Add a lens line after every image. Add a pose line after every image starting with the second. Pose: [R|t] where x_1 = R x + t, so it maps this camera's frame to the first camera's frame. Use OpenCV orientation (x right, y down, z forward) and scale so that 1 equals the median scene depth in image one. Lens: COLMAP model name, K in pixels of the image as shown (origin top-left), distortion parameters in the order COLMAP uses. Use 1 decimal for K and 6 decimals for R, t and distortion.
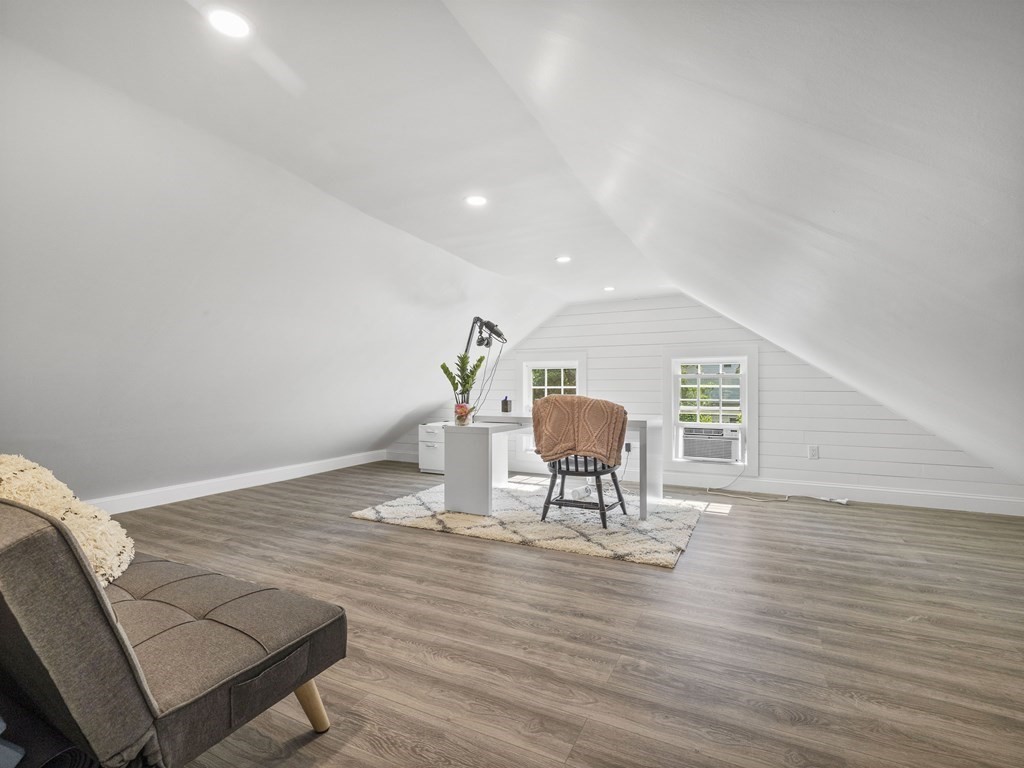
lens RADIAL K [[487.2, 0, 511.8], [0, 487.2, 383.3], [0, 0, 1]] dist [0.002252, 0.000498]
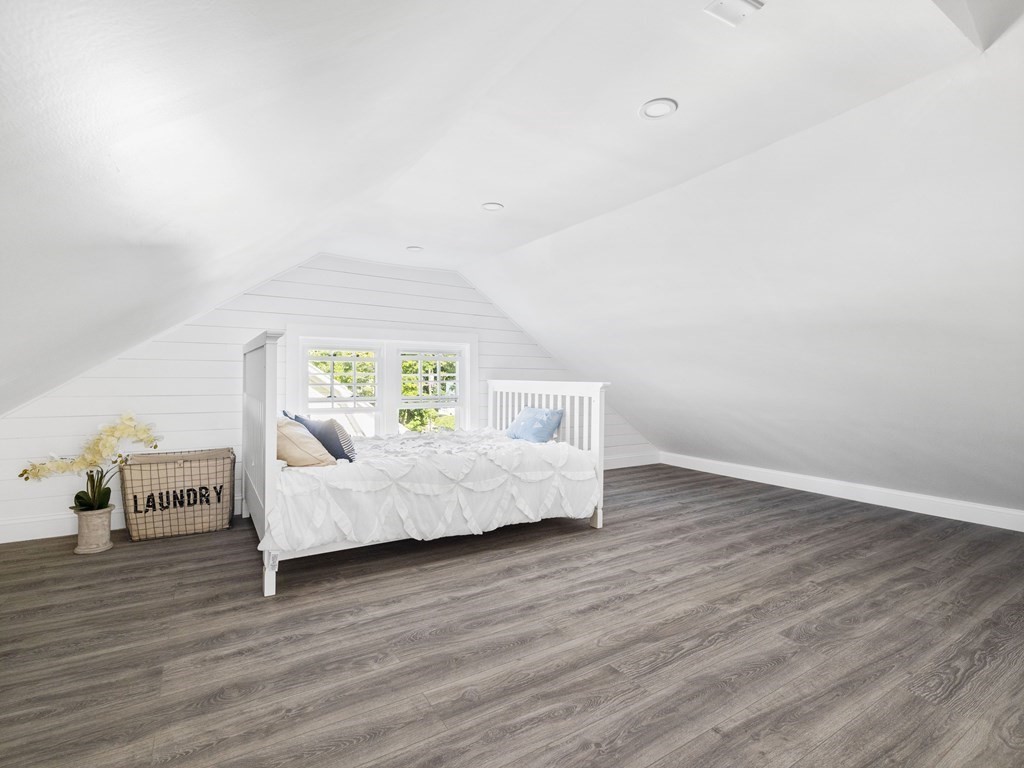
lens RADIAL K [[487.2, 0, 509.6], [0, 487.2, 378.7], [0, 0, 1]] dist [0.002252, 0.000498]
pose [[-0.511801, -0.023062, -0.858794, 1.009754], [-0.009248, 0.999730, -0.021336, 0.016439], [0.859054, -0.002978, -0.511876, 1.779333]]
